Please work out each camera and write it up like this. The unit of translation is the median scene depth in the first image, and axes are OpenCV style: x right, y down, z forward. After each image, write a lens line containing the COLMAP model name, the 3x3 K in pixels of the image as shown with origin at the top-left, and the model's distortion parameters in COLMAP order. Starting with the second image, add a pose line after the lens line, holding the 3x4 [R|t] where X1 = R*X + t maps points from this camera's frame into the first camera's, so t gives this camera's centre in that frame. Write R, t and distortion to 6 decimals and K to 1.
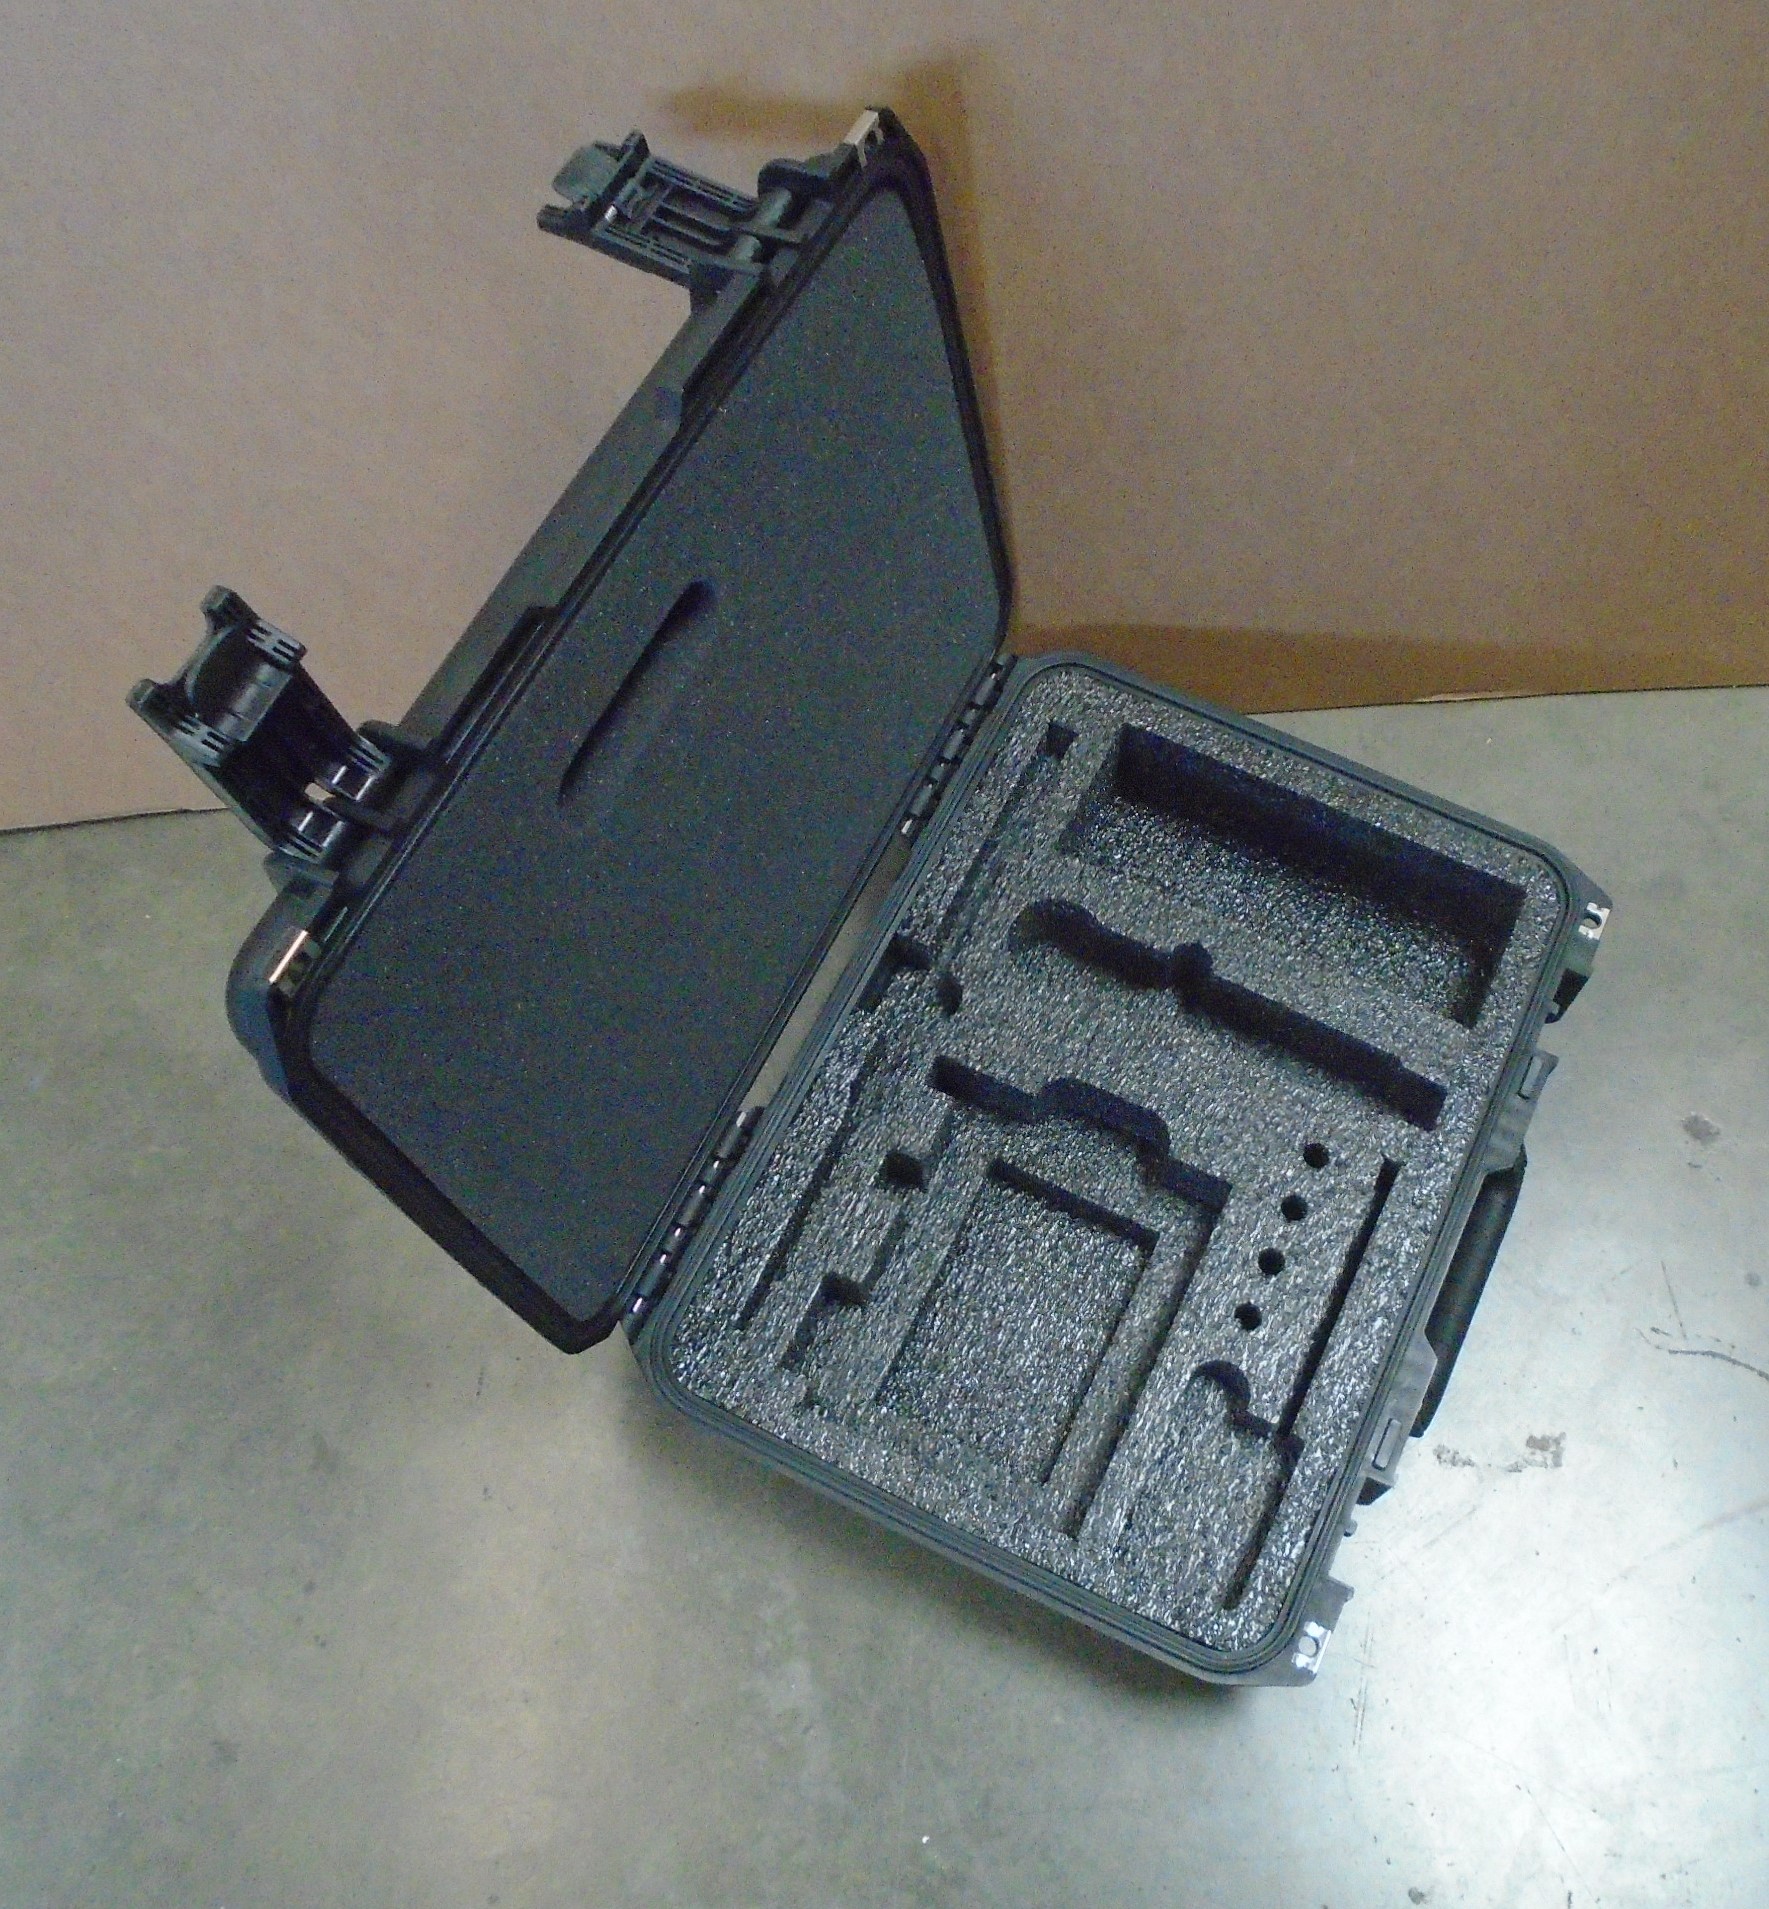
lens RADIAL K [[1998.2, 0, 1066.2], [0, 1998.2, 989.4], [0, 0, 1]] dist [-0.014770, -0.020461]
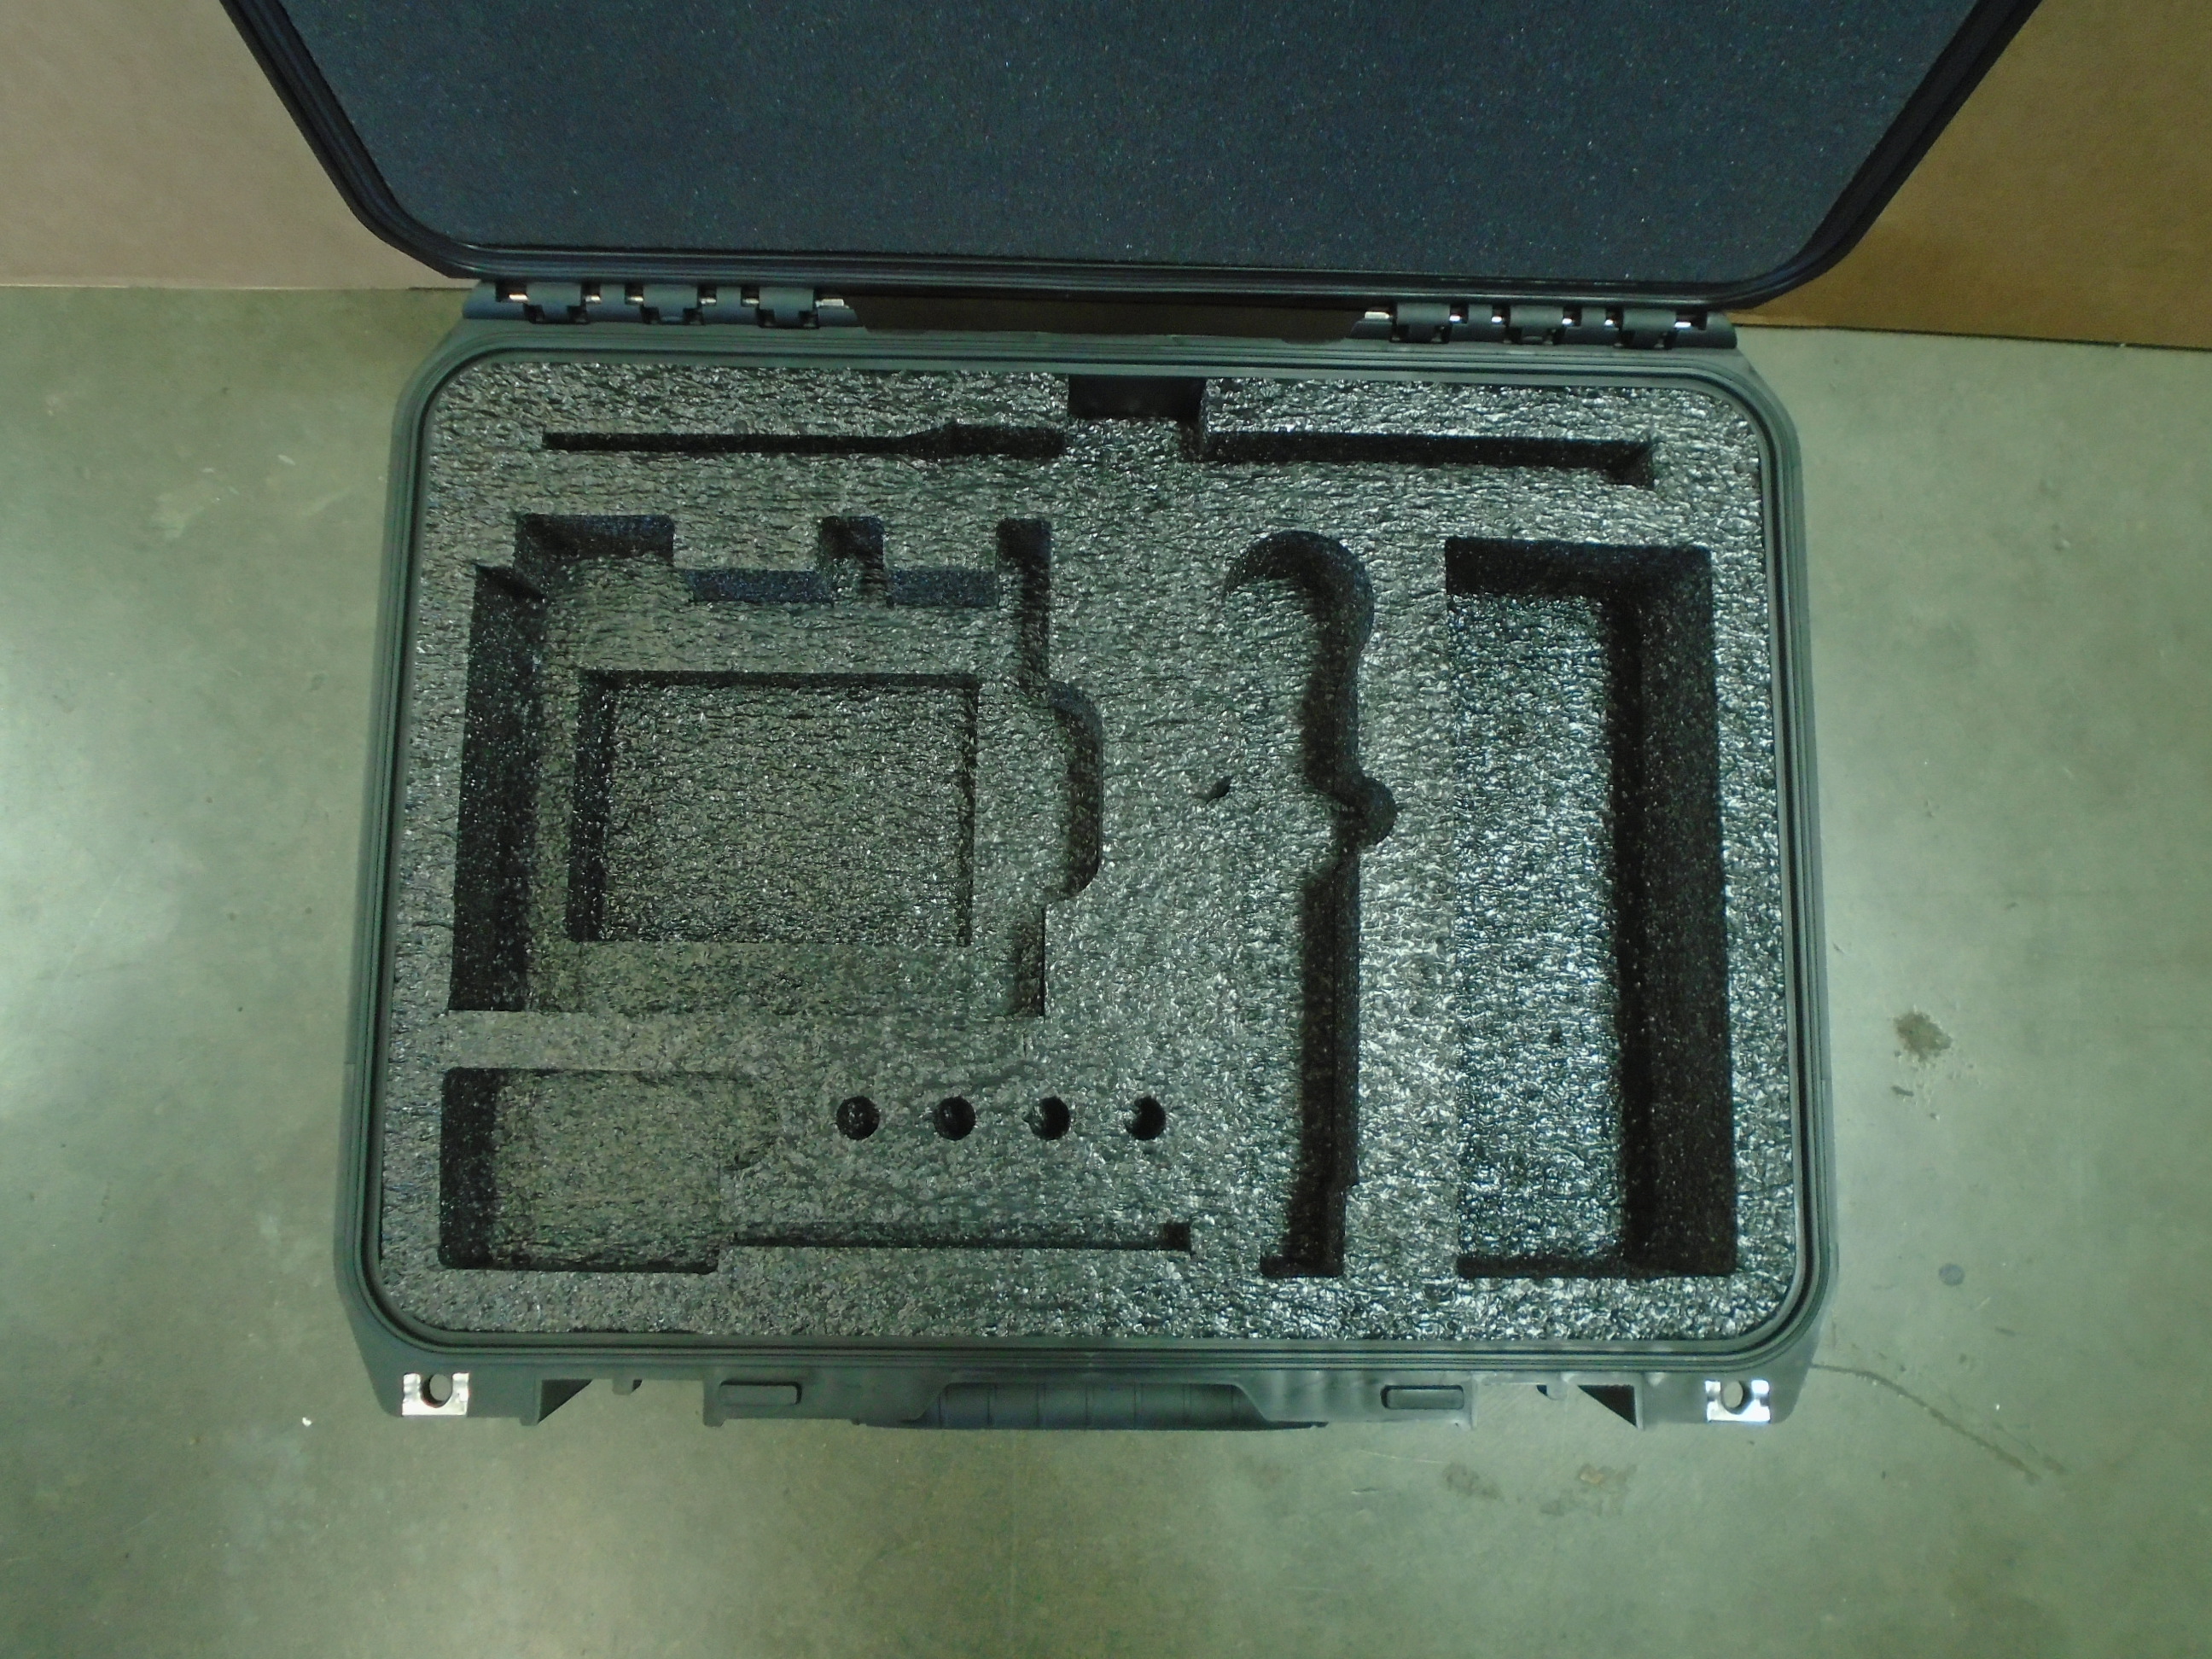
lens RADIAL K [[1704.6, 0, 1106.0], [0, 1704.6, 829.5], [0, 0, 1]] dist [-0.005188, 0.000115]
pose [[0.407939, 0.899958, -0.153823, 0.123055], [-0.842301, 0.435977, 0.316943, -0.117377], [0.352298, 0.000271, 0.935888, 0.500452]]
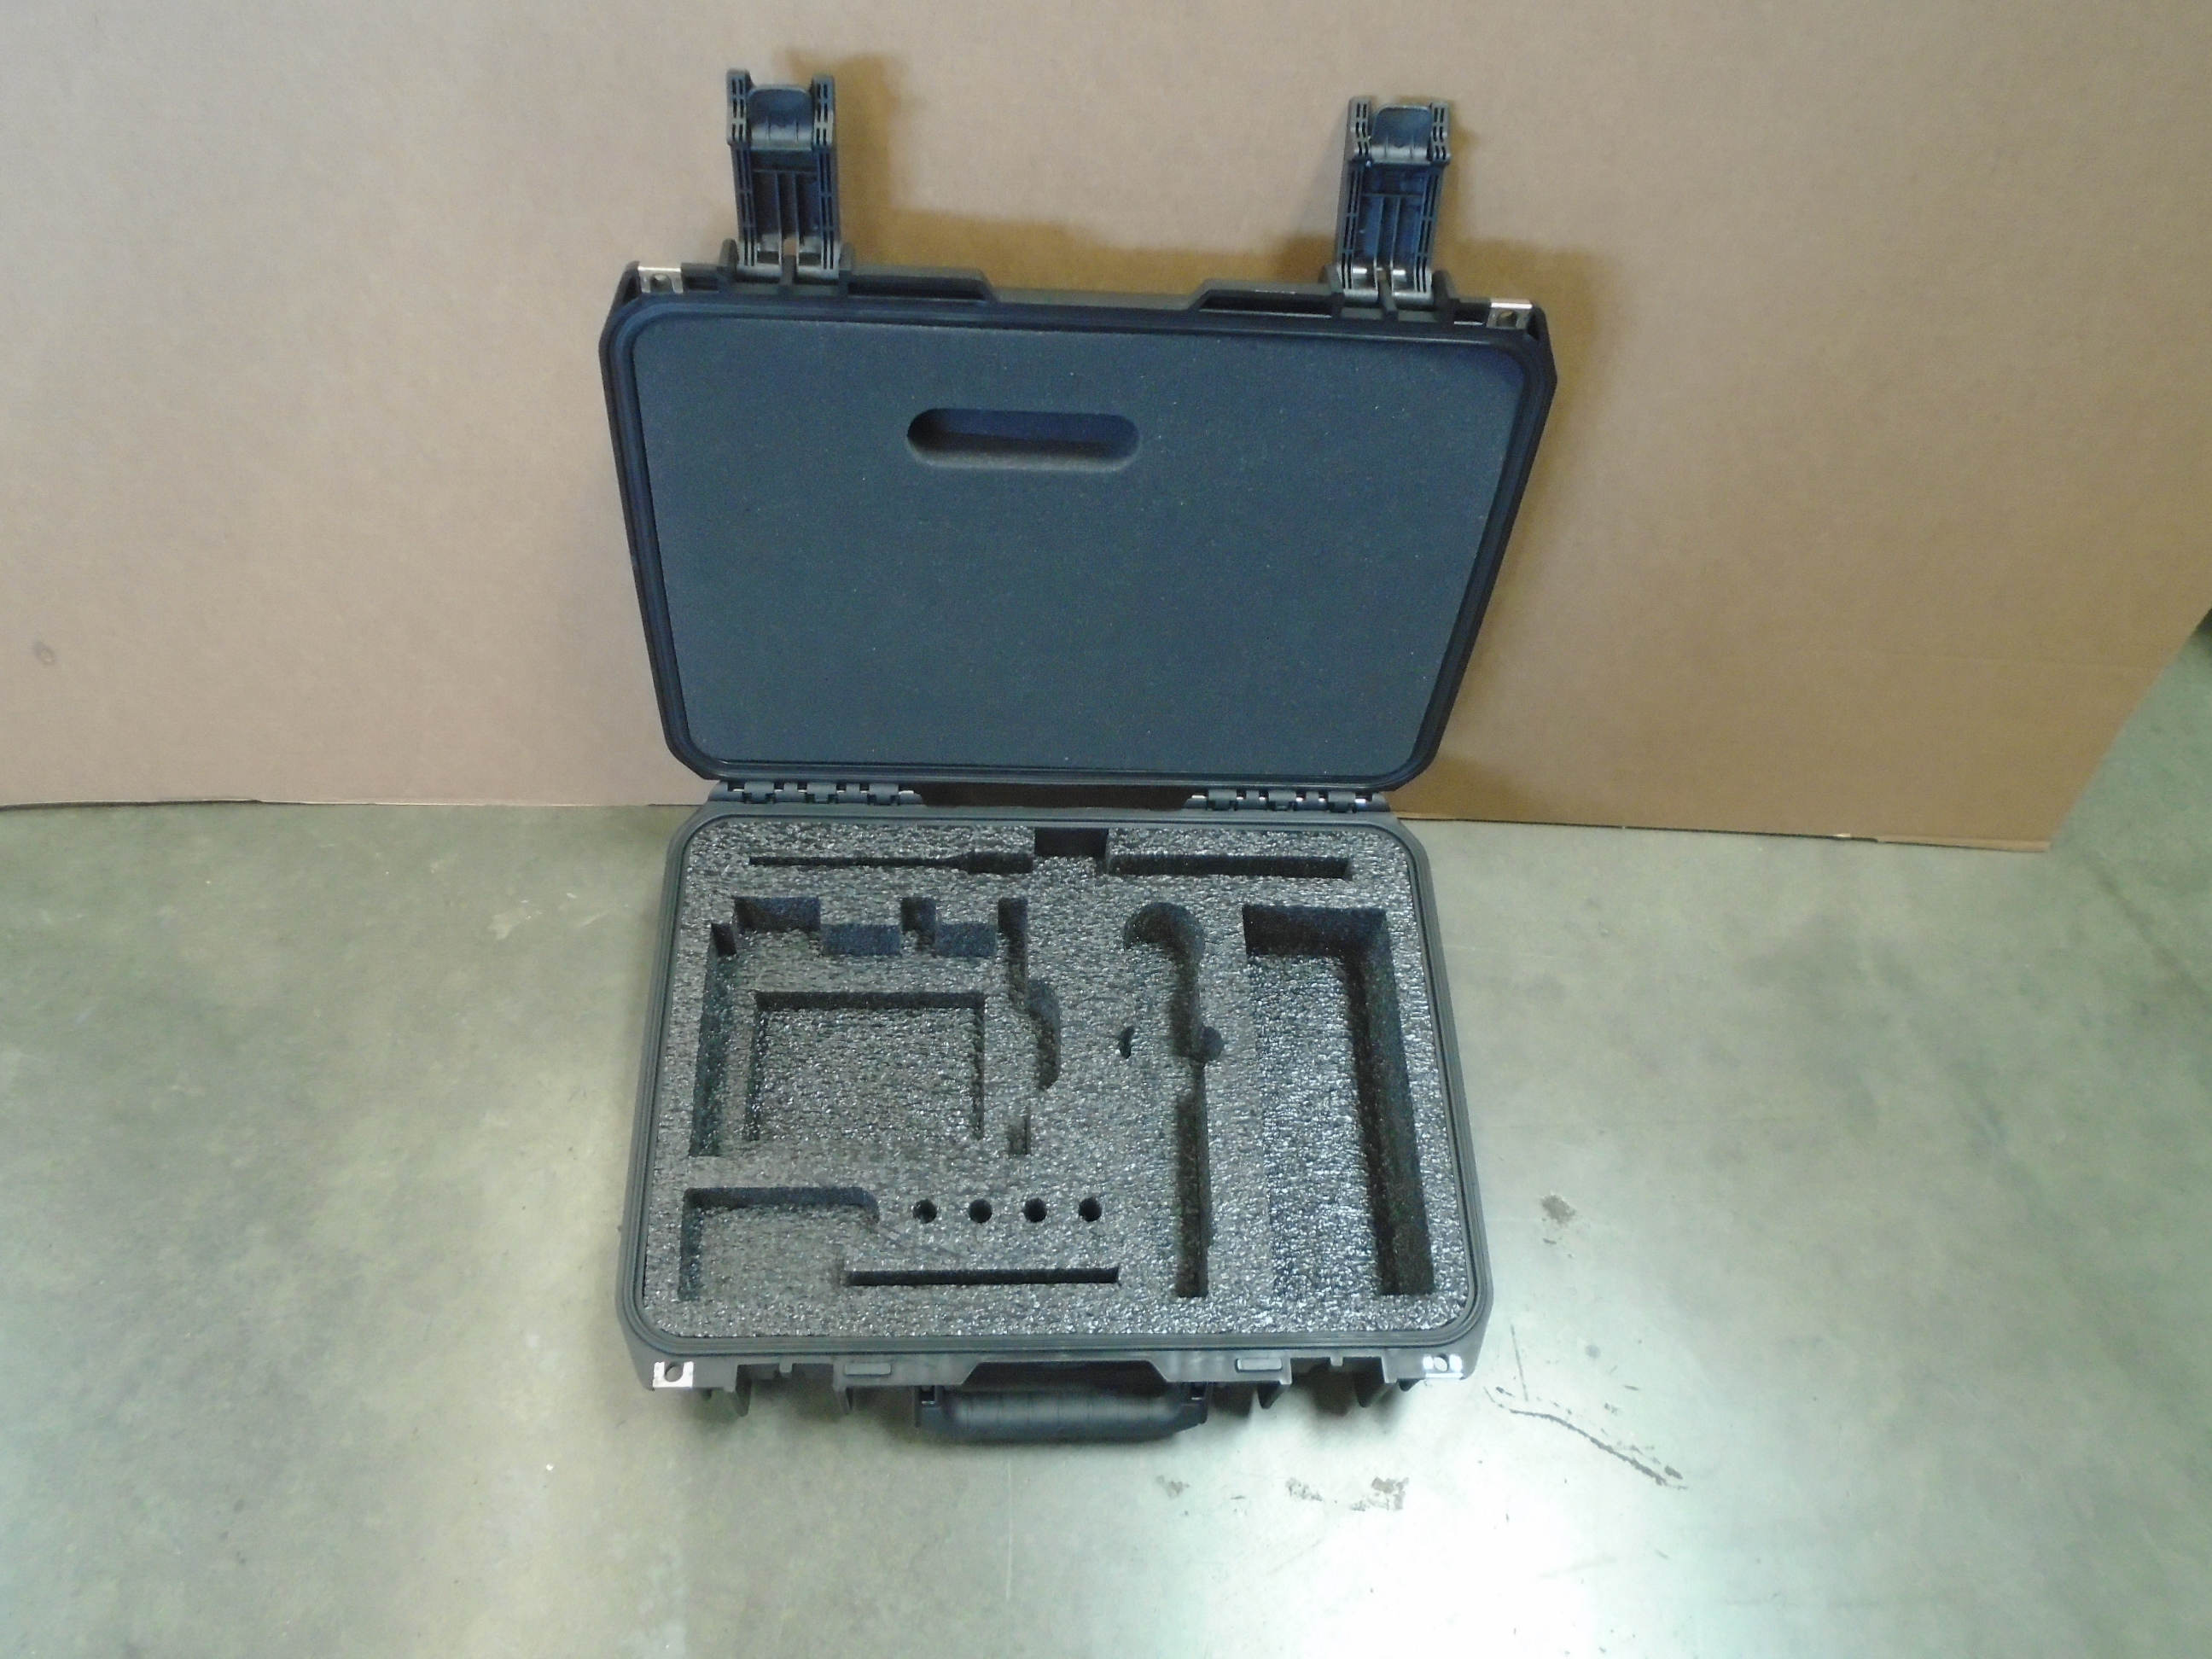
lens RADIAL K [[1704.6, 0, 1106.0], [0, 1704.6, 829.5], [0, 0, 1]] dist [-0.005188, 0.000115]
pose [[0.448068, 0.761994, -0.467547, 0.412627], [-0.842396, 0.534975, 0.064585, -0.097036], [0.299340, 0.364921, 0.881605, 0.105351]]
